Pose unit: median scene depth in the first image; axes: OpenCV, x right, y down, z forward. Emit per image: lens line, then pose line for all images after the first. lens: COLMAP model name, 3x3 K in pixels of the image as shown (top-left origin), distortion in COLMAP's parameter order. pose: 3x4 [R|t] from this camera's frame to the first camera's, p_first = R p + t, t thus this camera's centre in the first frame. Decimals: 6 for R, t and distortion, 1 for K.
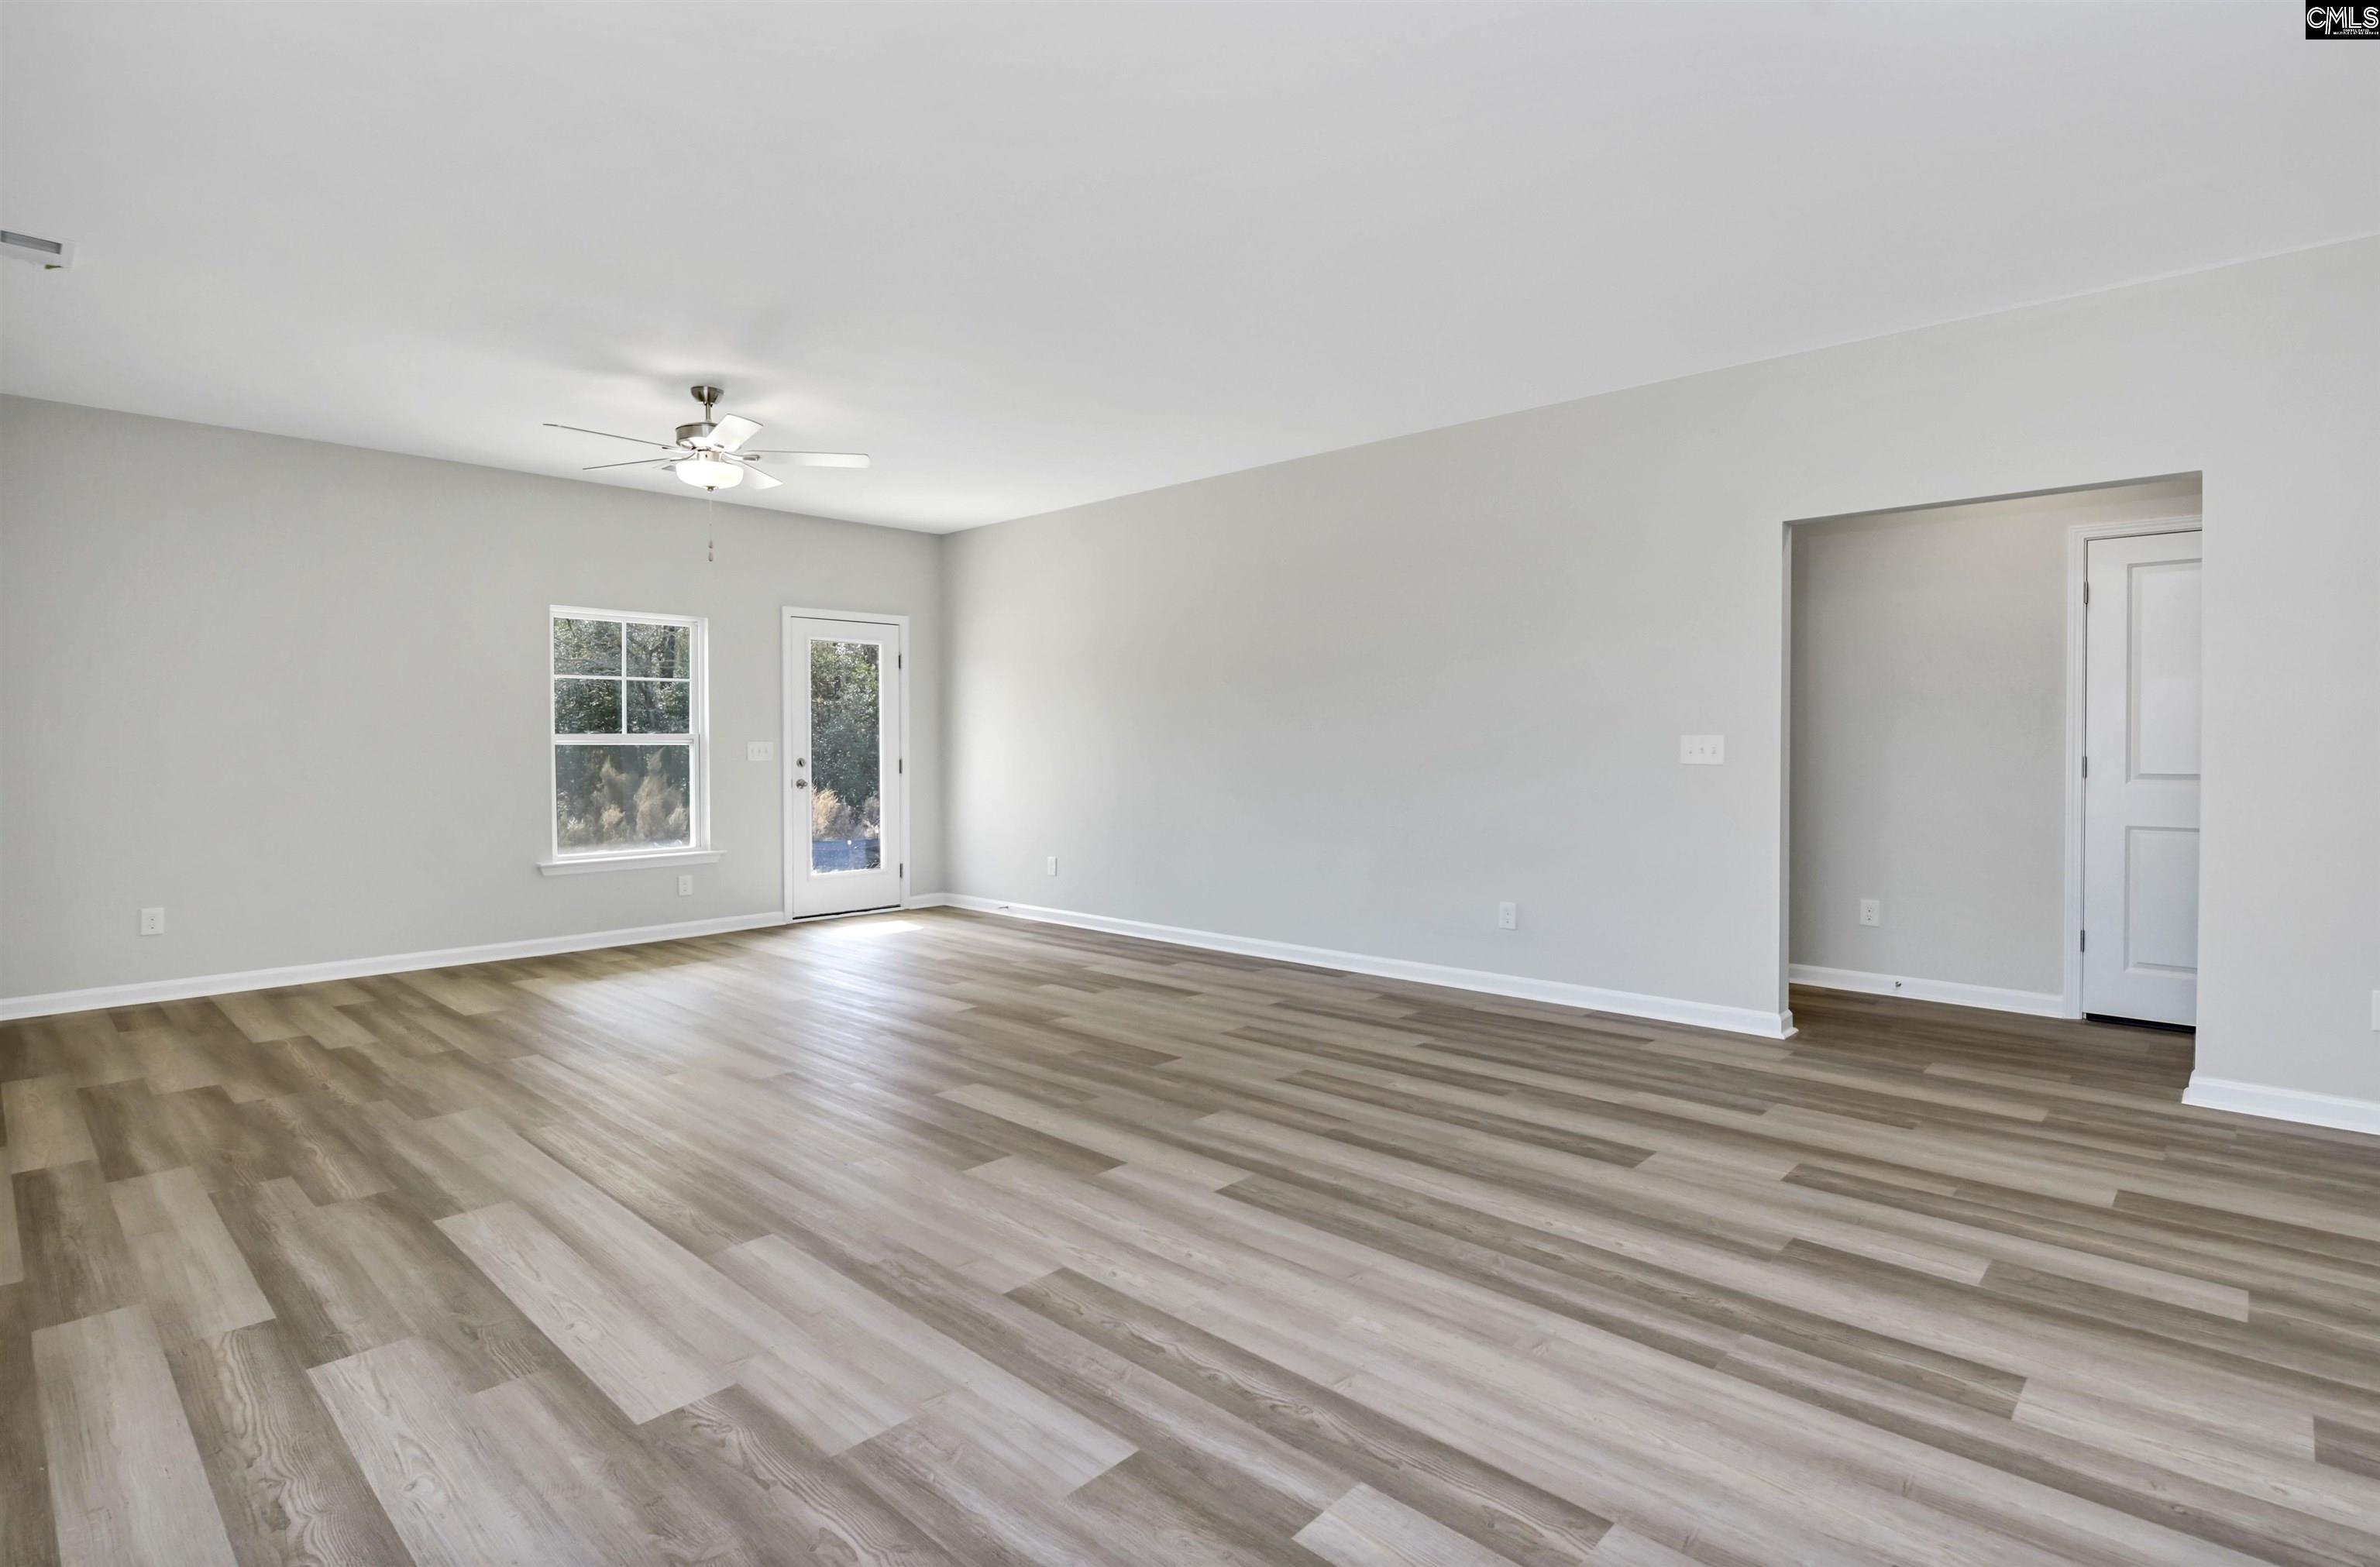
lens RADIAL K [[1142.3, 0, 1193.1], [0, 1142.3, 750.8], [0, 0, 1]] dist [-0.003970, -0.001475]
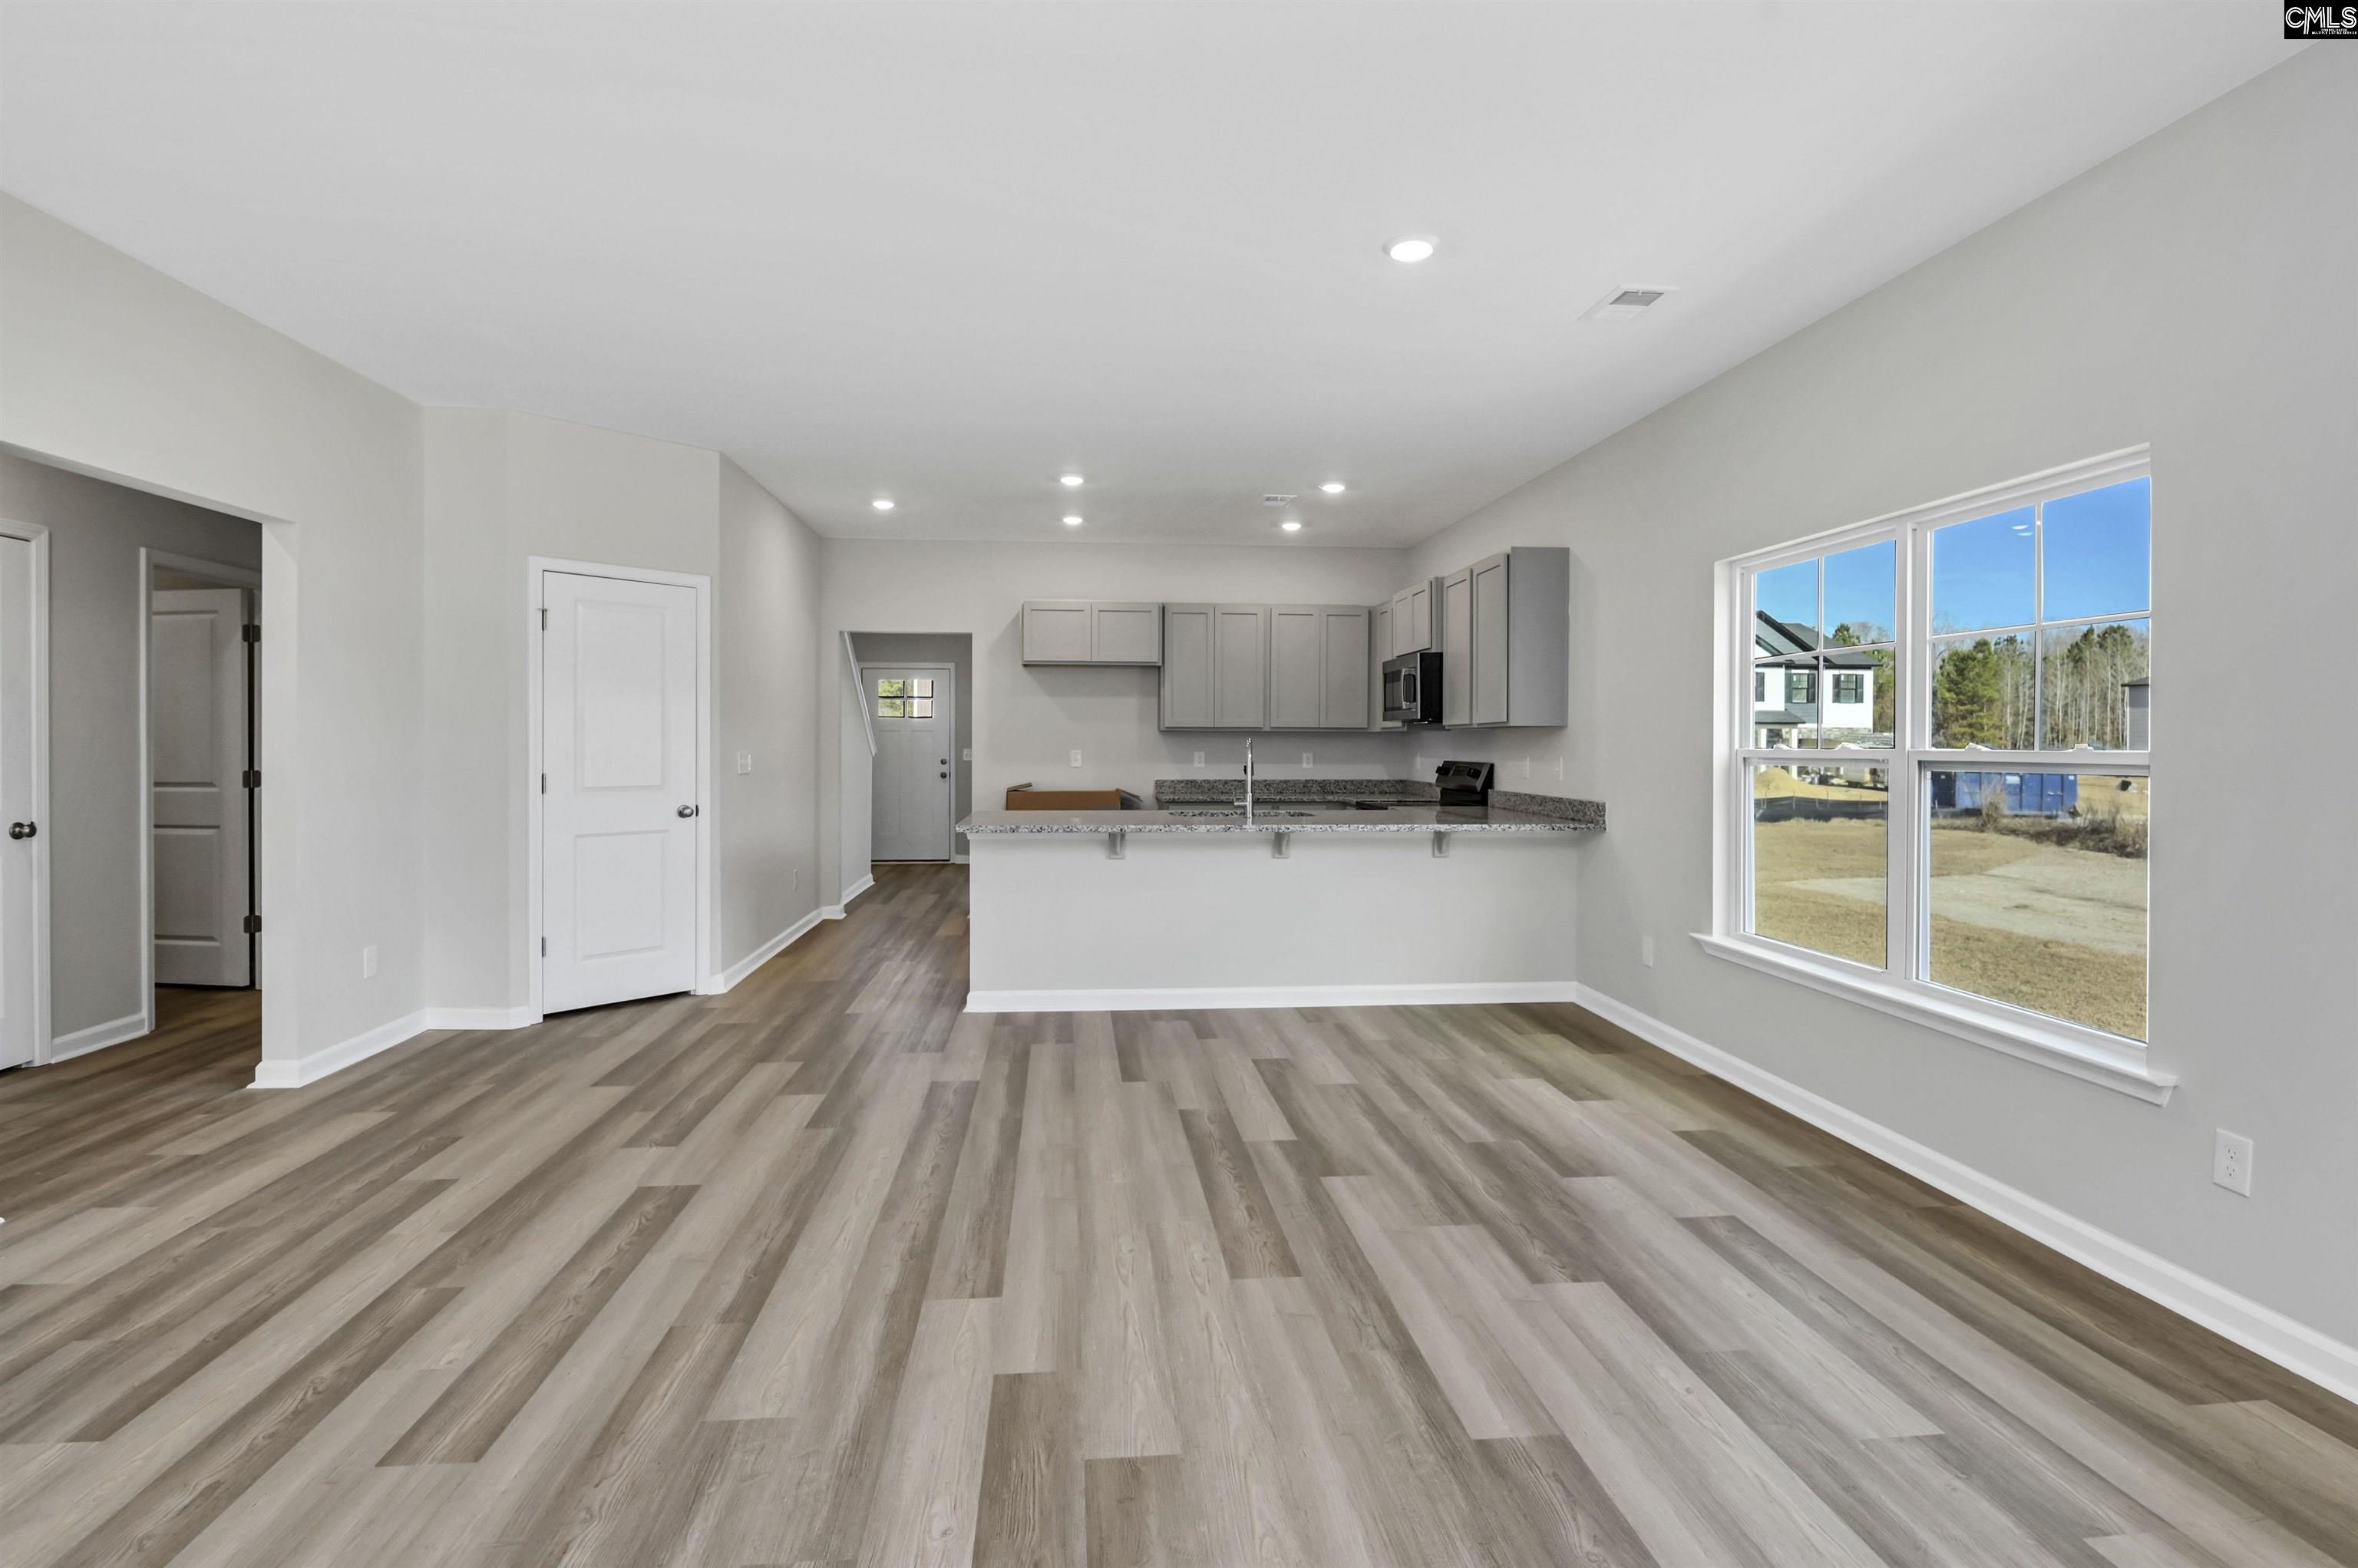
lens RADIAL K [[1161.9, 0, 1232.0], [0, 1161.9, 752.7], [0, 0, 1]] dist [-0.018422, -0.000413]
pose [[-0.783333, -0.005371, 0.621580, -0.712092], [0.002672, 0.999924, 0.012008, -0.042187], [-0.621597, 0.011068, -0.783259, 1.683648]]
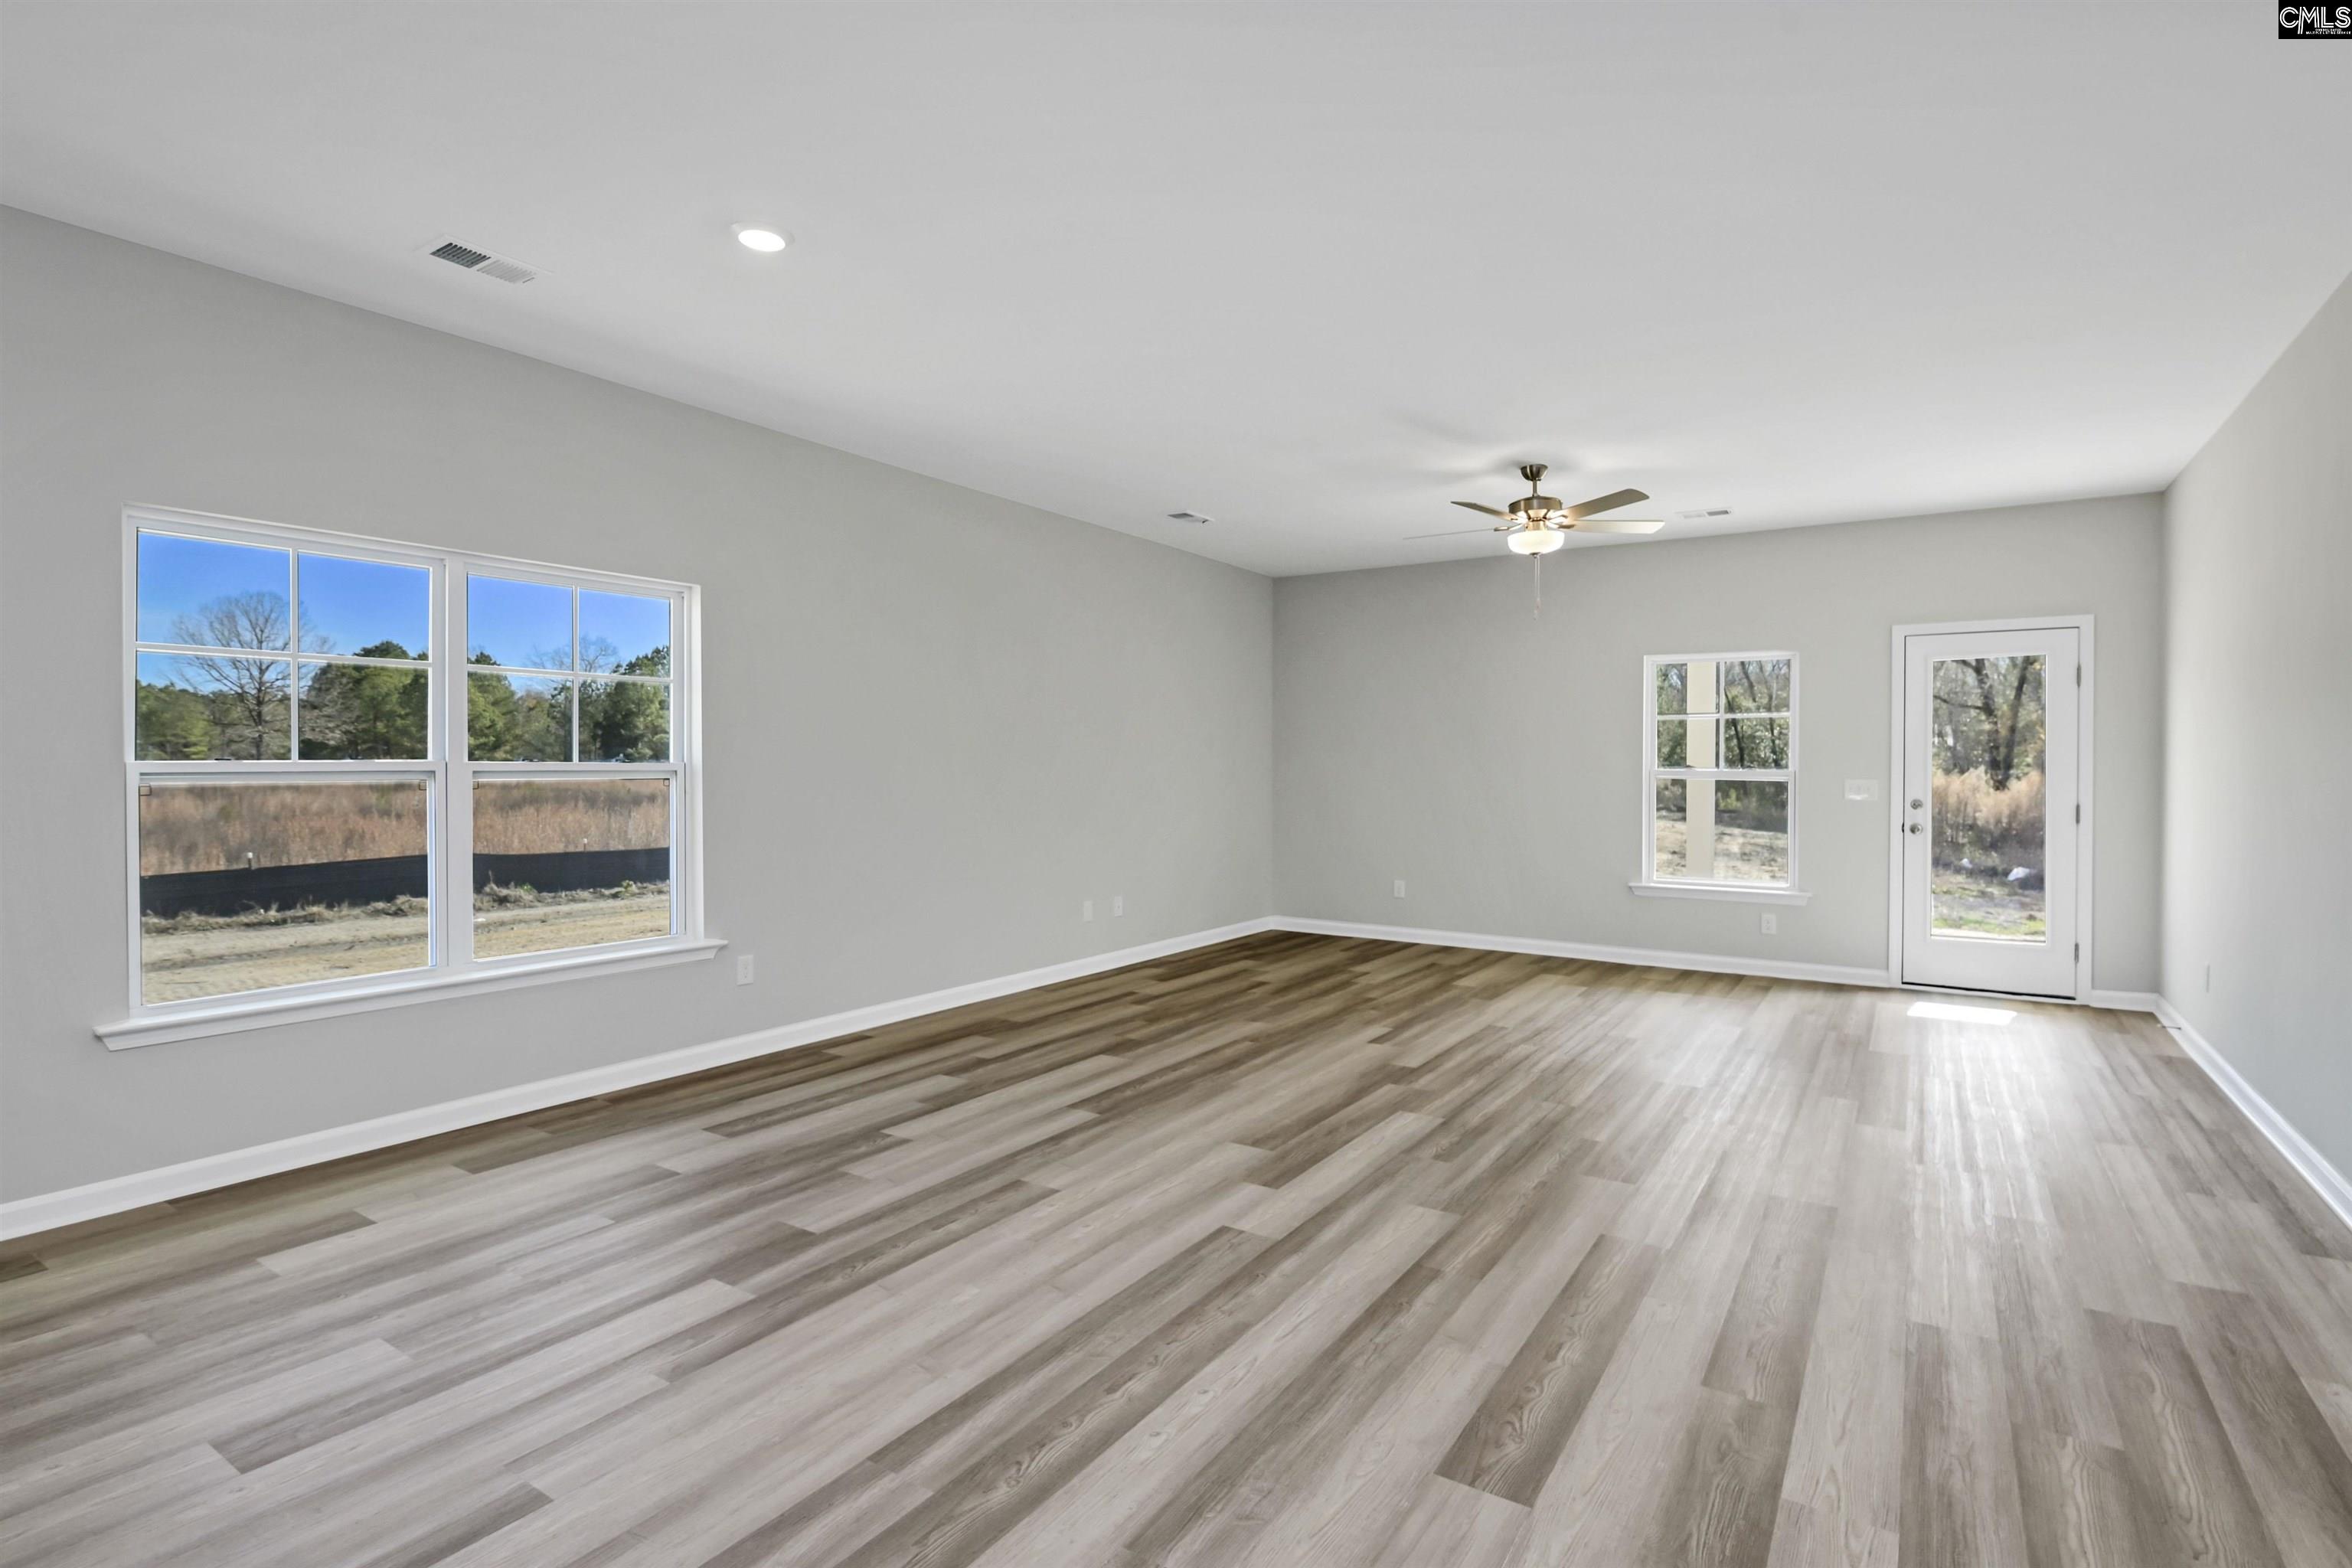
lens RADIAL K [[1131.0, 0, 1176.0], [0, 1131.0, 769.4], [0, 0, 1]] dist [-0.003879, -0.000747]
pose [[0.184771, 0.009451, -0.982736, 1.089761], [-0.013602, 0.999883, 0.007058, -0.039290], [0.982687, 0.012063, 0.184878, 0.813122]]
